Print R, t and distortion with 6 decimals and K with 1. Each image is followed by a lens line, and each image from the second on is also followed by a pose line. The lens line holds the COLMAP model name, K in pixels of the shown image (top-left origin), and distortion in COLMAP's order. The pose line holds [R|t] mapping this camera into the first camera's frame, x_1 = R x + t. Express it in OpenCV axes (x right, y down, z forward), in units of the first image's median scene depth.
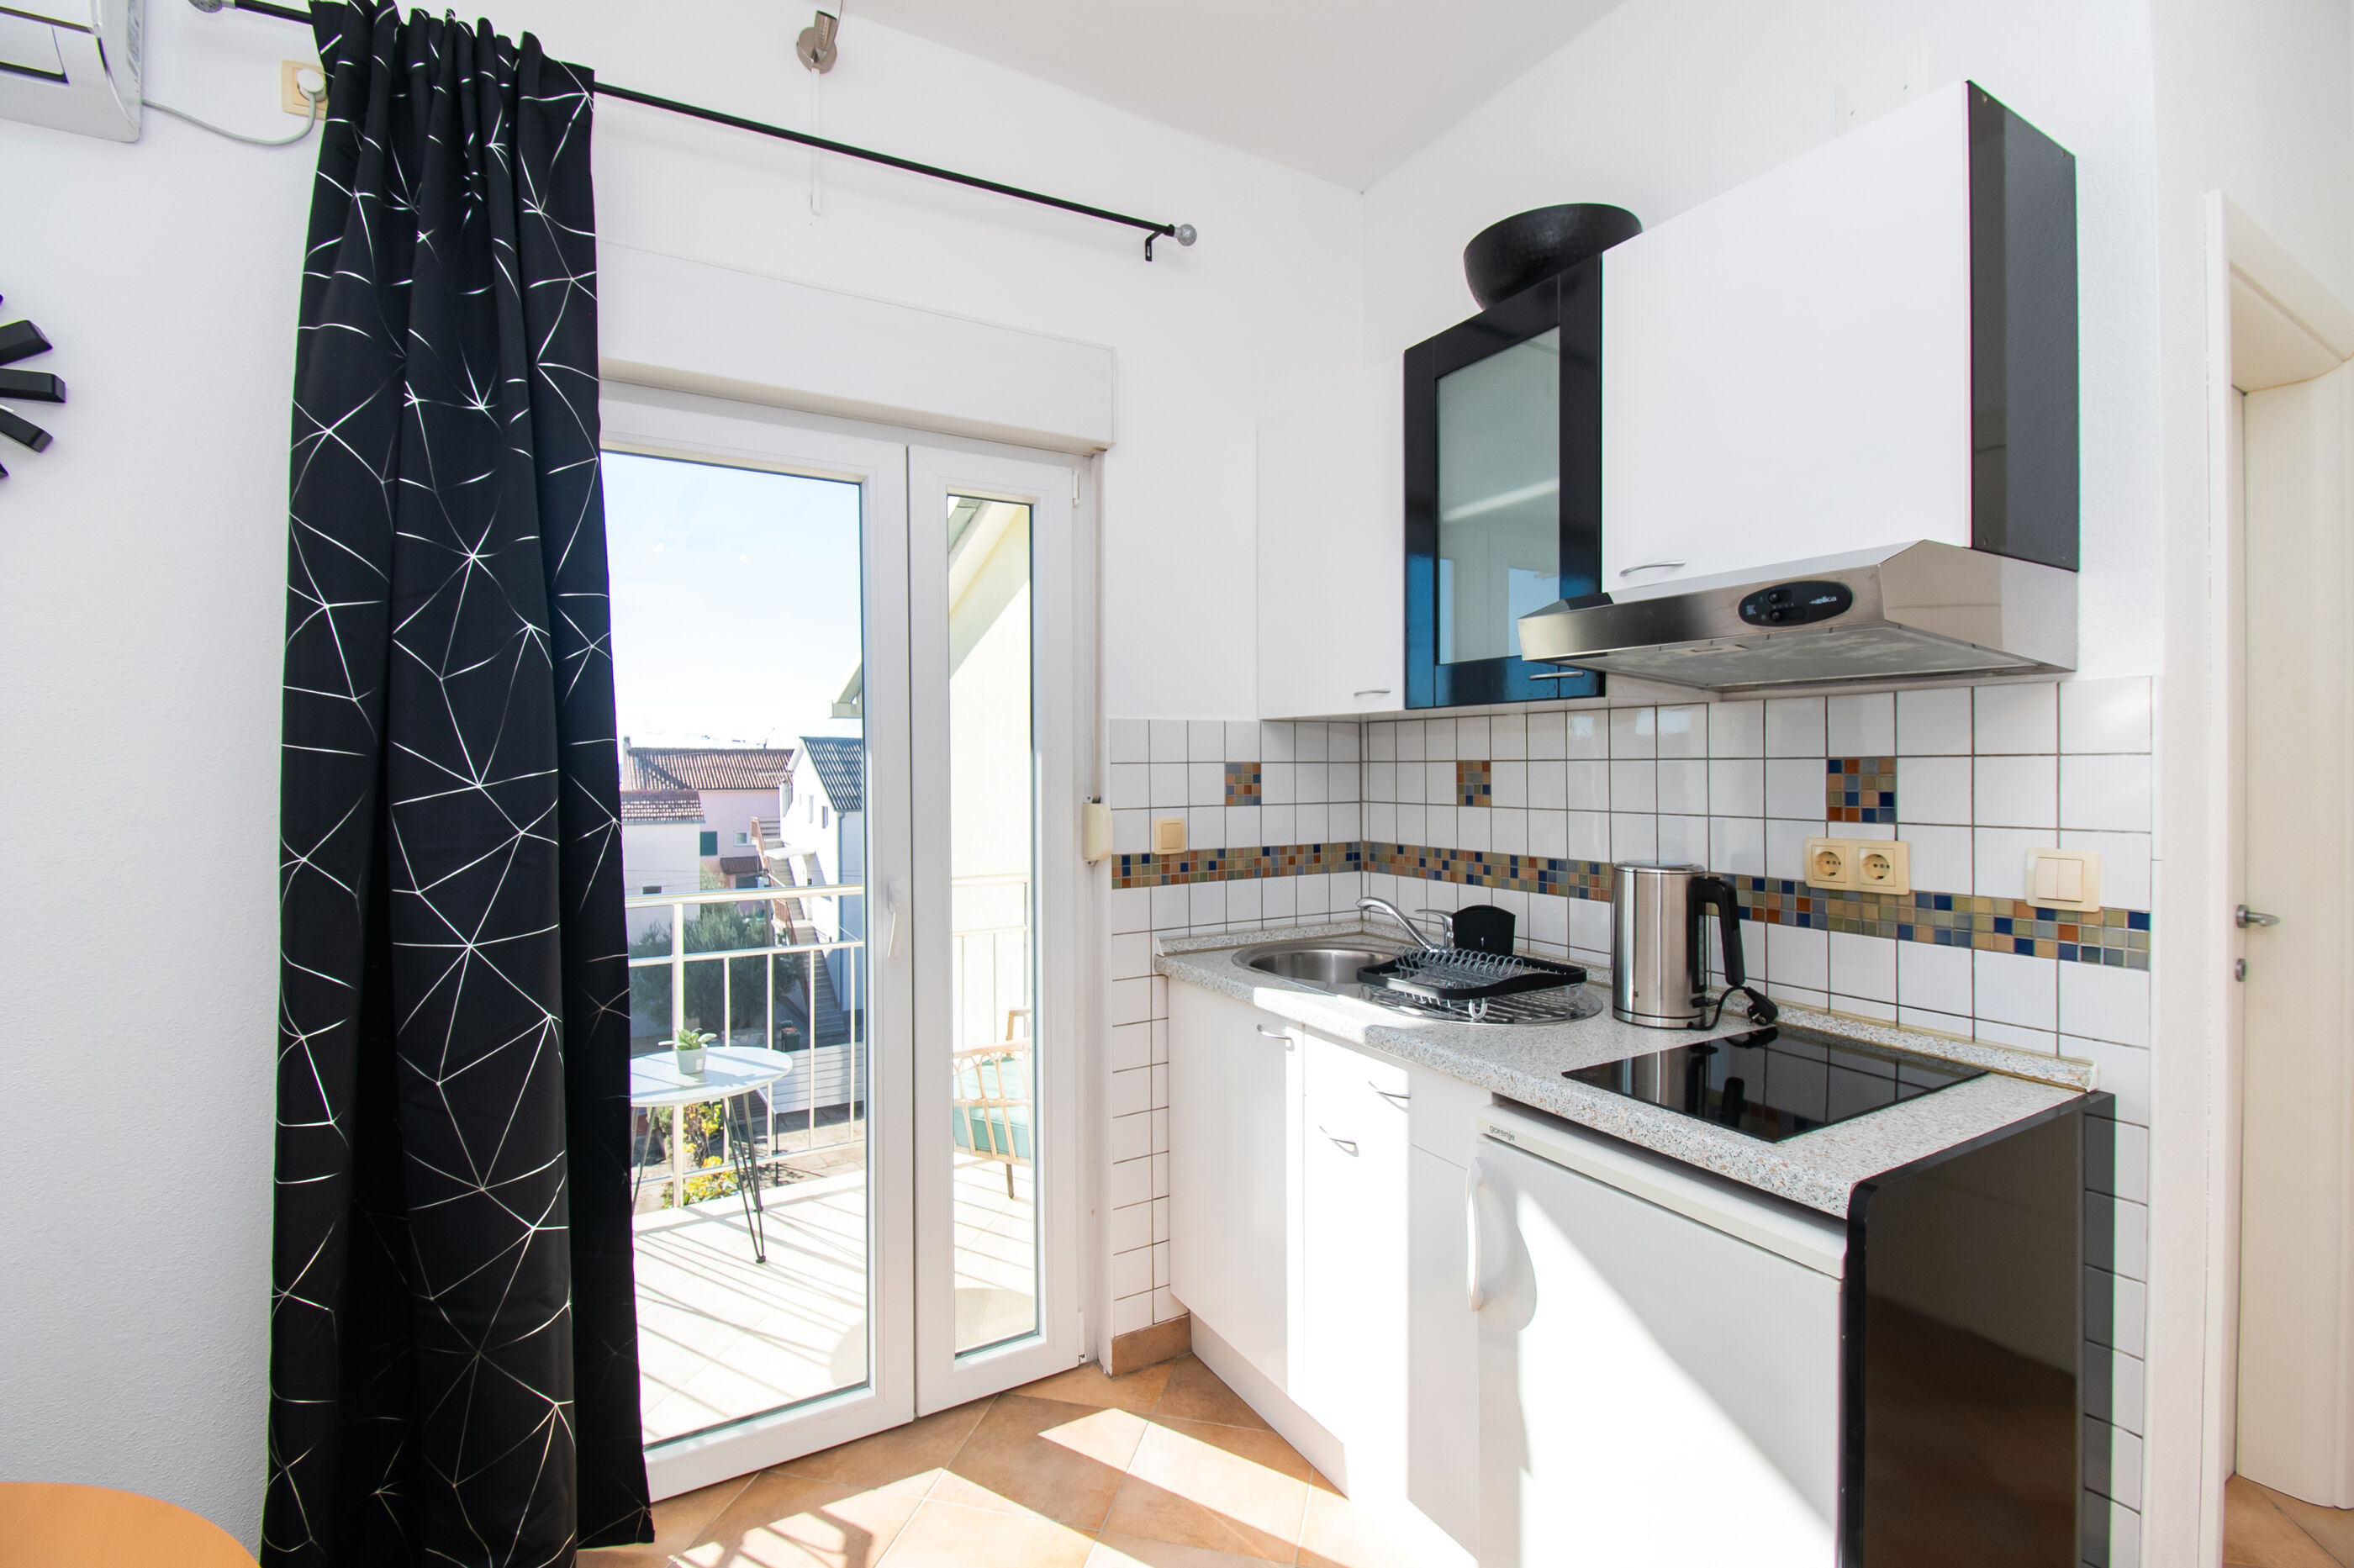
lens RADIAL K [[1045.9, 0, 1194.7], [0, 1045.9, 775.4], [0, 0, 1]] dist [0.005518, -0.012636]
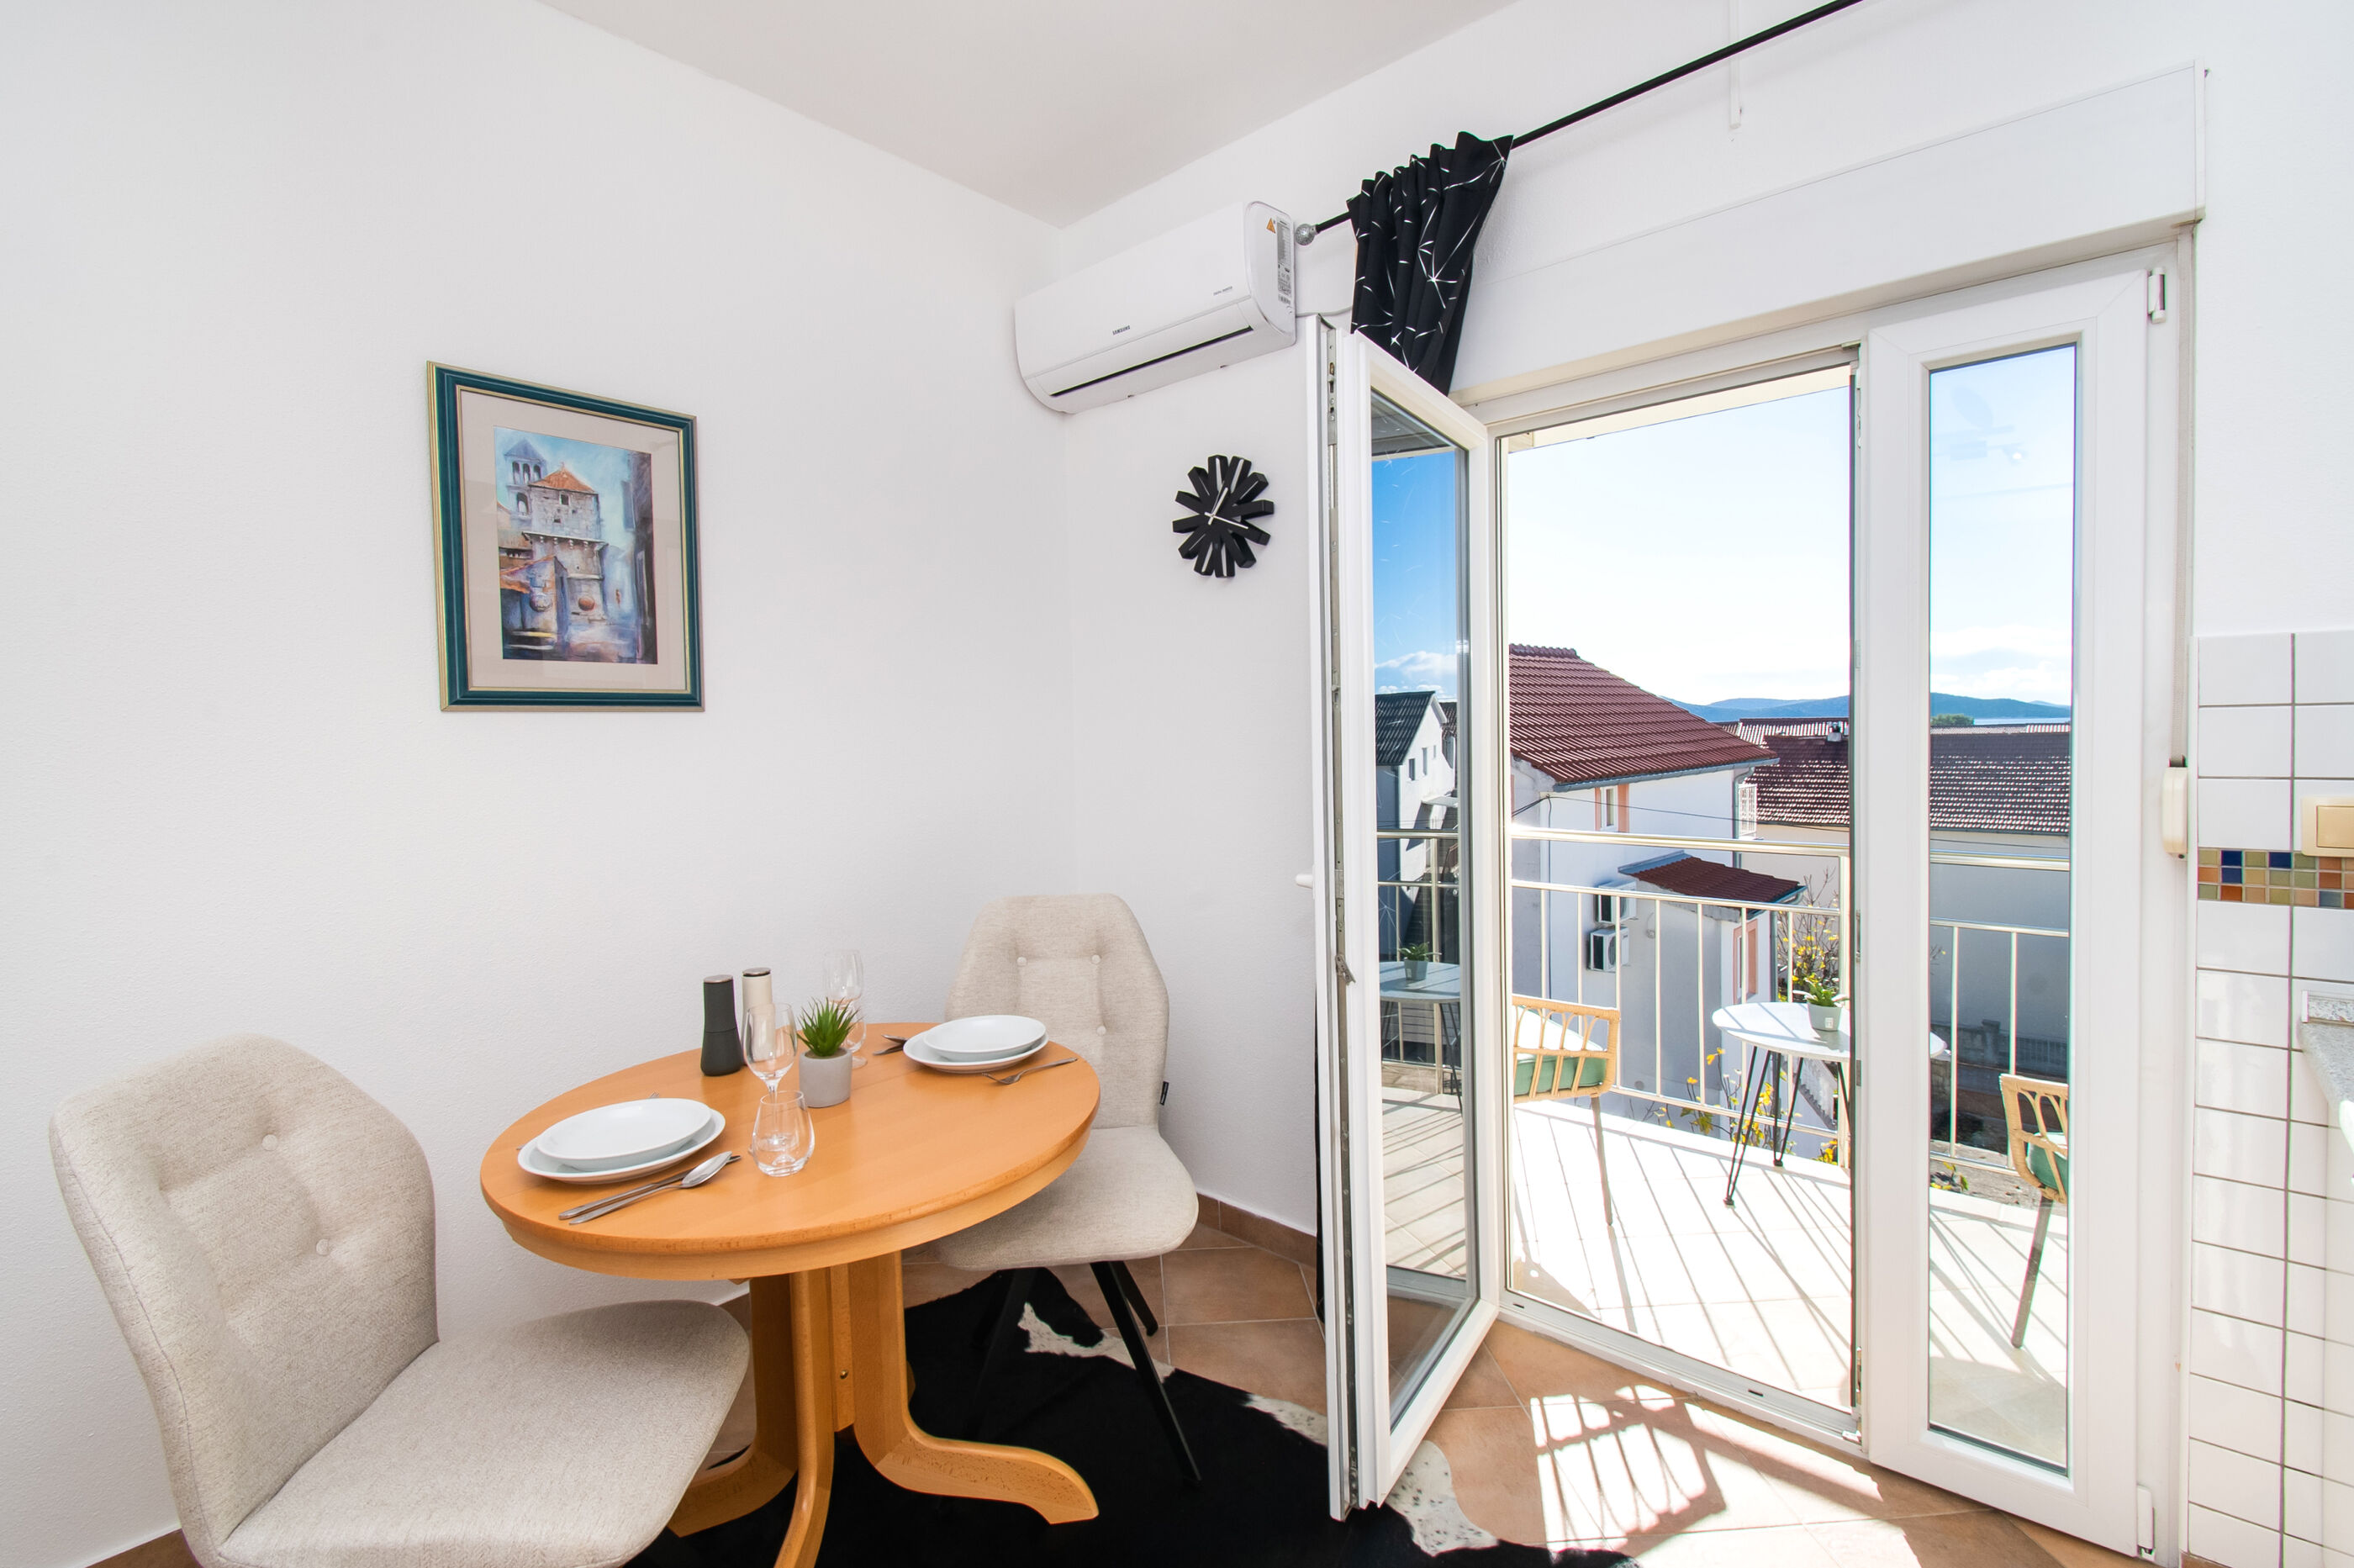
lens RADIAL K [[1049.6, 0, 1183.8], [0, 1049.6, 763.7], [0, 0, 1]] dist [0.023836, -0.022928]
pose [[0.296947, 0.035054, -0.954250, 0.456773], [0.008094, 0.999198, 0.039224, -0.008506], [0.954860, -0.019372, 0.296425, 0.260425]]
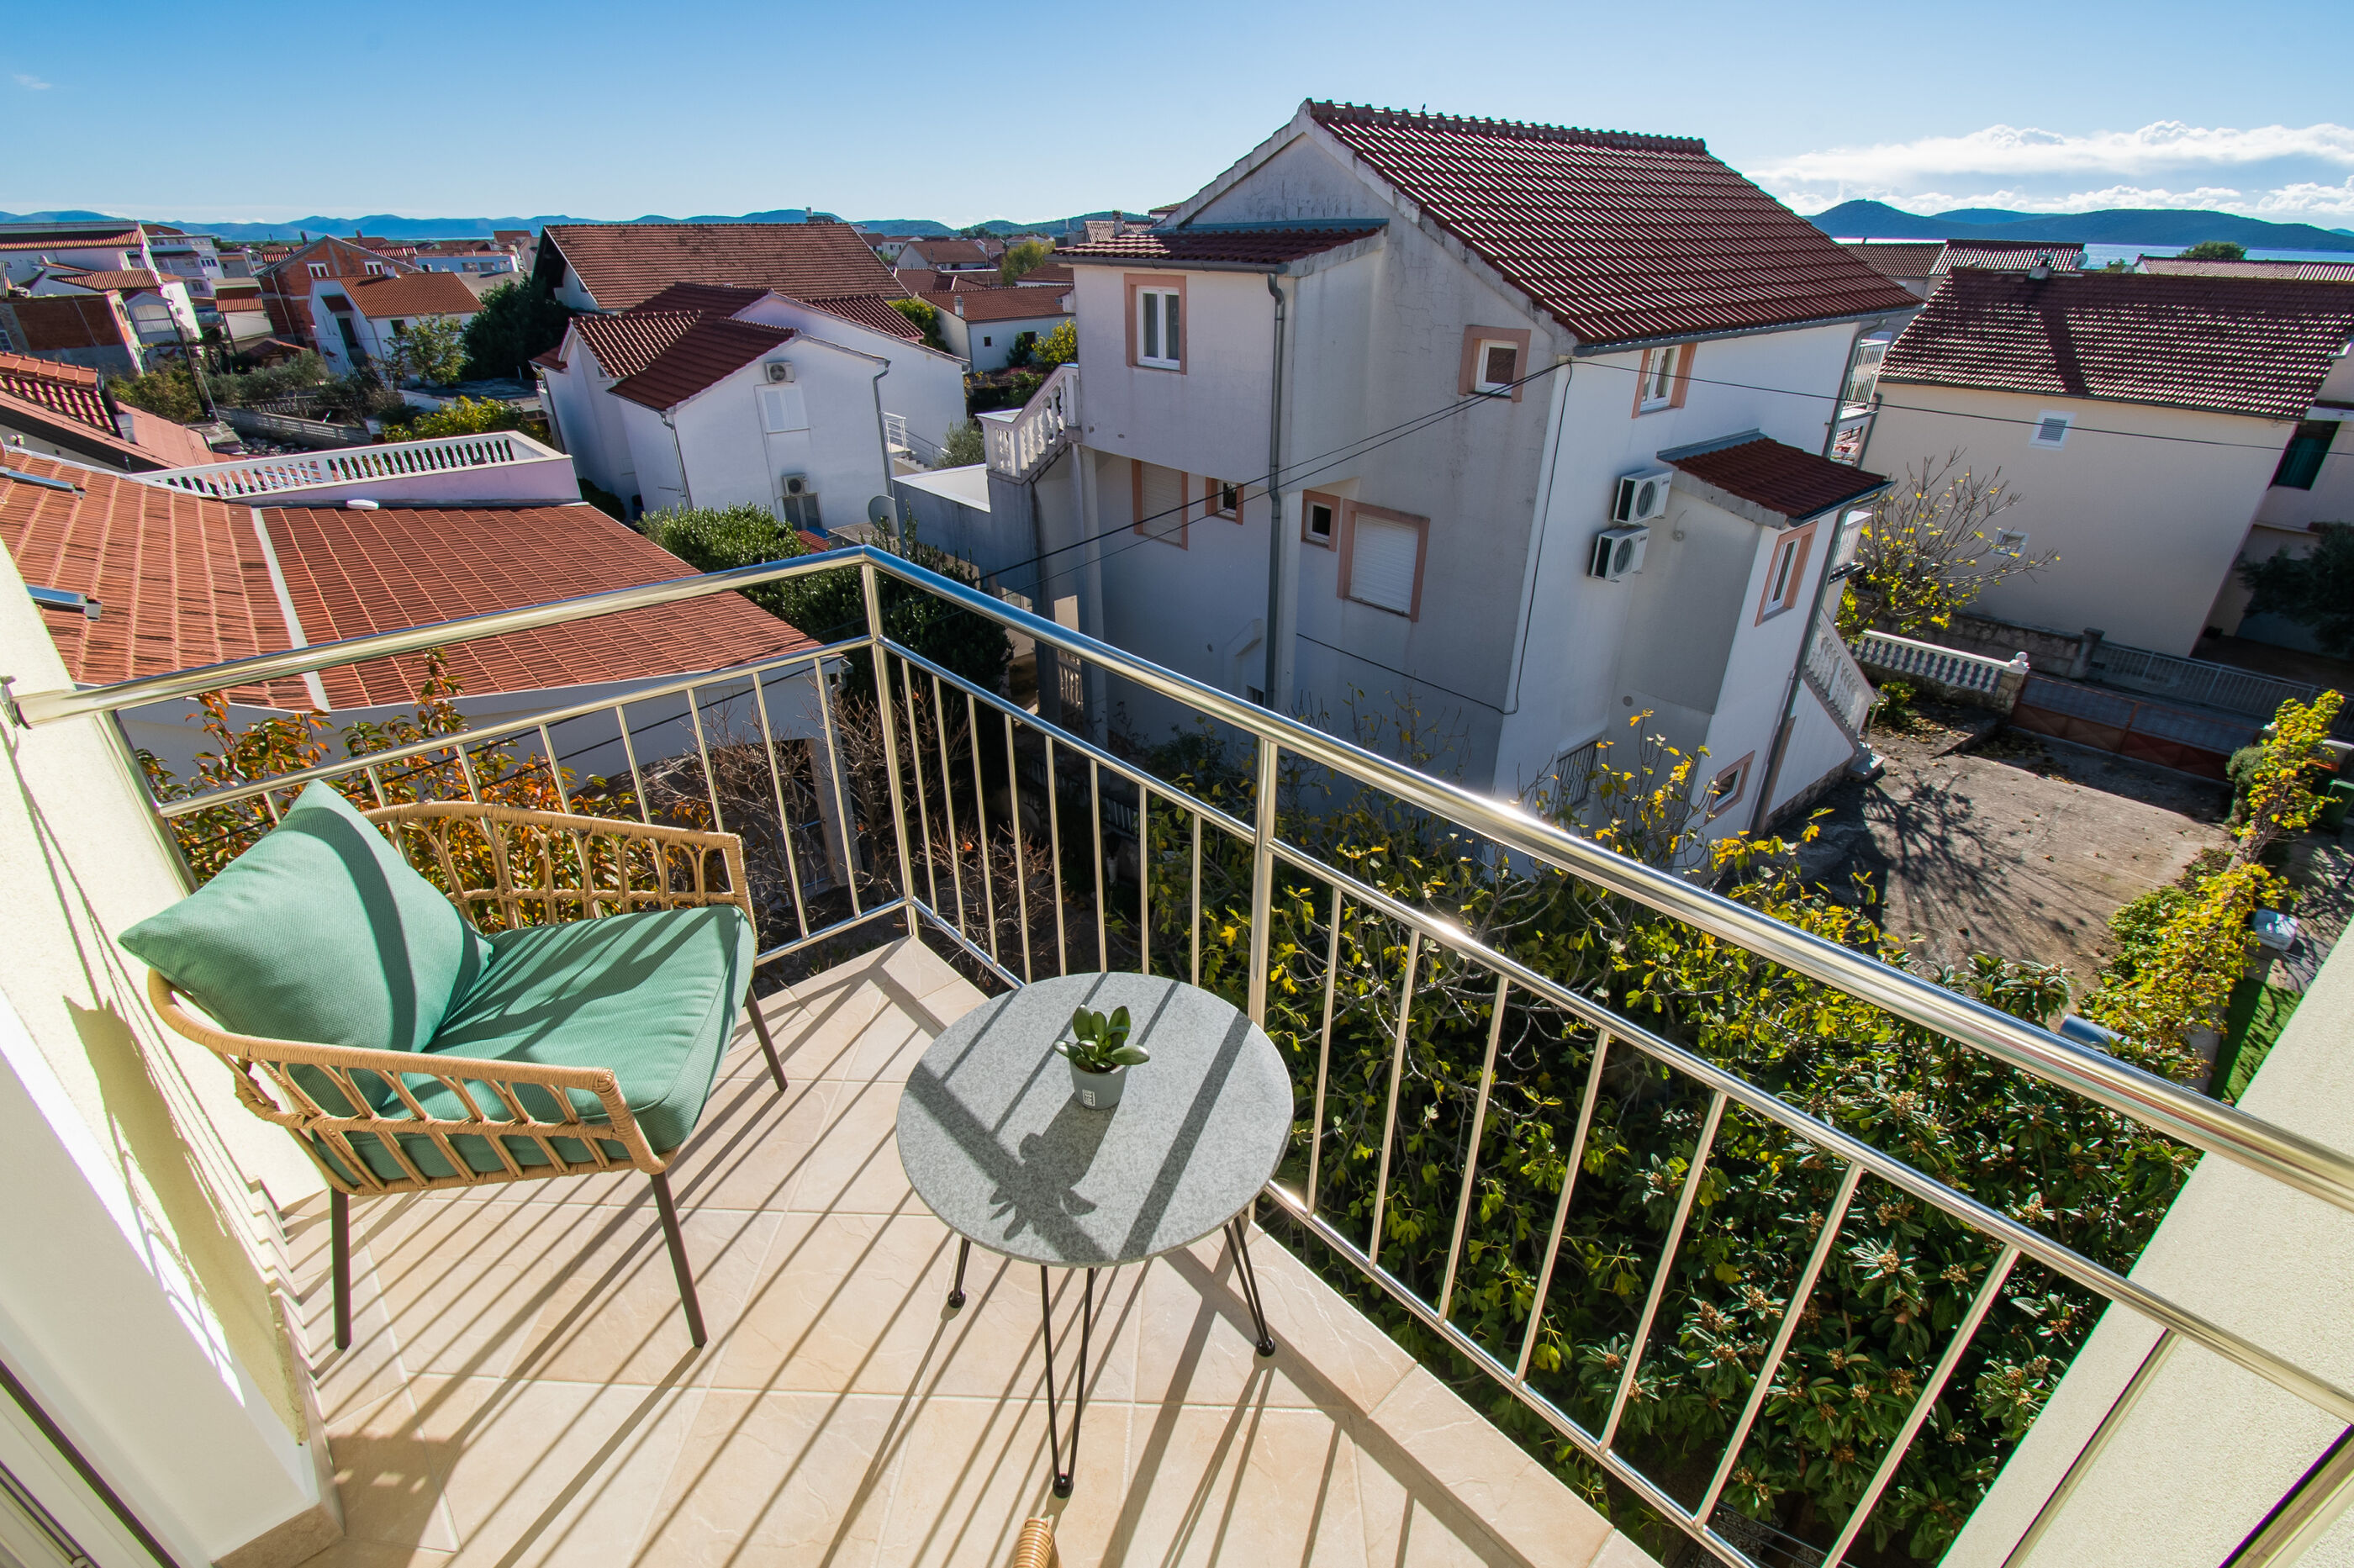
lens RADIAL K [[1045.9, 0, 1194.7], [0, 1045.9, 775.4], [0, 0, 1]] dist [0.005518, -0.012636]
pose [[0.200662, 0.460312, -0.864782, -0.228937], [-0.011086, 0.883746, 0.467835, -0.126945], [0.979598, -0.084290, 0.182438, 1.664082]]
